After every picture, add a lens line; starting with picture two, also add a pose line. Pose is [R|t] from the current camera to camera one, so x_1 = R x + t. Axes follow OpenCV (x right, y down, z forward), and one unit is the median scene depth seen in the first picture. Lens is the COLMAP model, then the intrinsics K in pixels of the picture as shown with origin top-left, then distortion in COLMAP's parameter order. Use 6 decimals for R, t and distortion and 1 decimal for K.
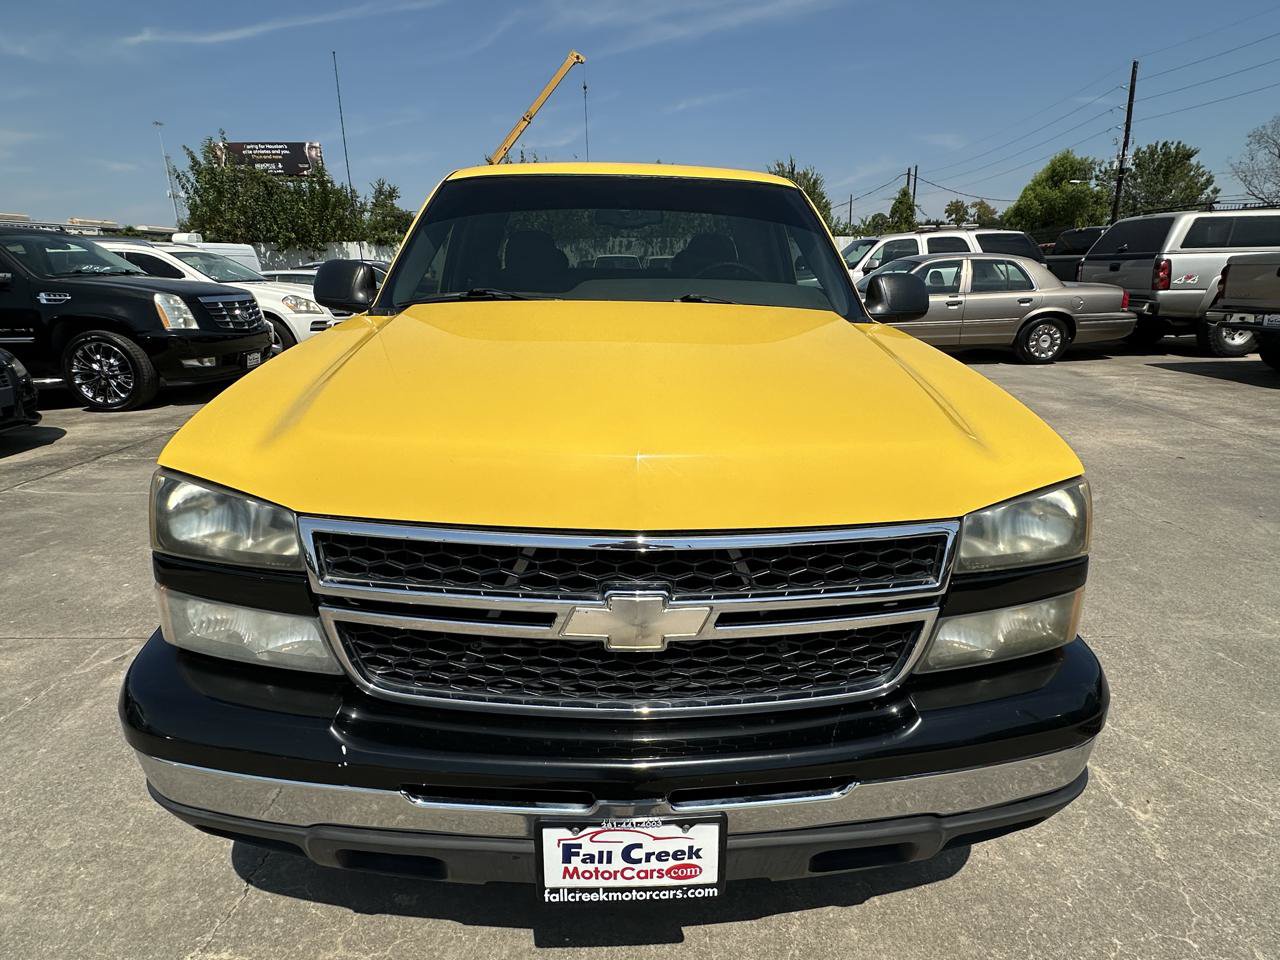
lens RADIAL K [[694.0, 0, 637.9], [0, 694.0, 481.1], [0, 0, 1]] dist [-0.000043, -0.001471]
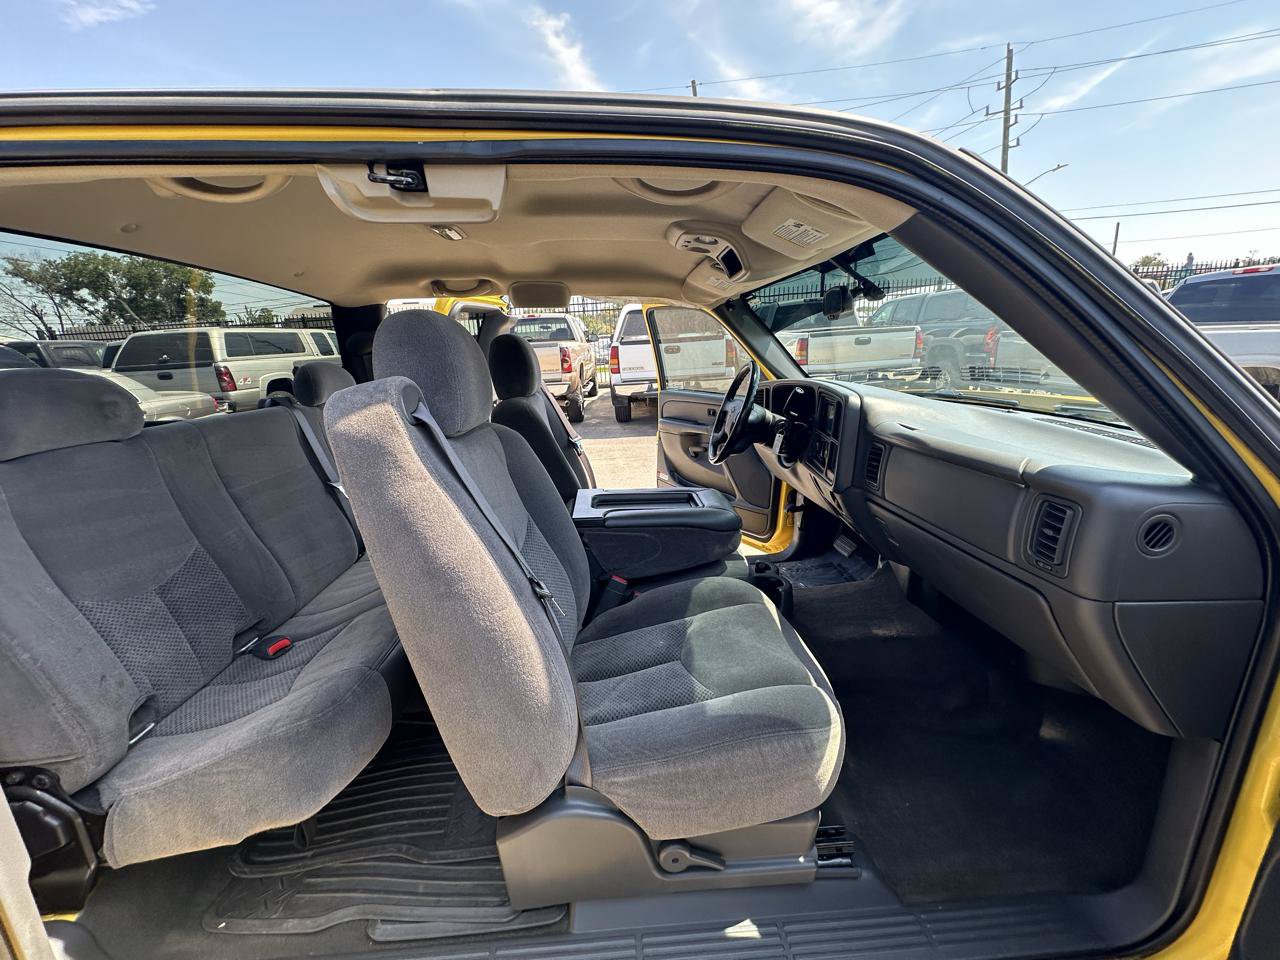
lens RADIAL K [[512.4, 0, 638.4], [0, 512.4, 478.4], [0, 0, 1]] dist [-0.002628, 0.000420]
pose [[-0.030337, -0.252293, 0.967175, -0.416302], [0.343676, 0.905992, 0.247113, -0.304955], [-0.938598, 0.339892, 0.059222, 0.895319]]
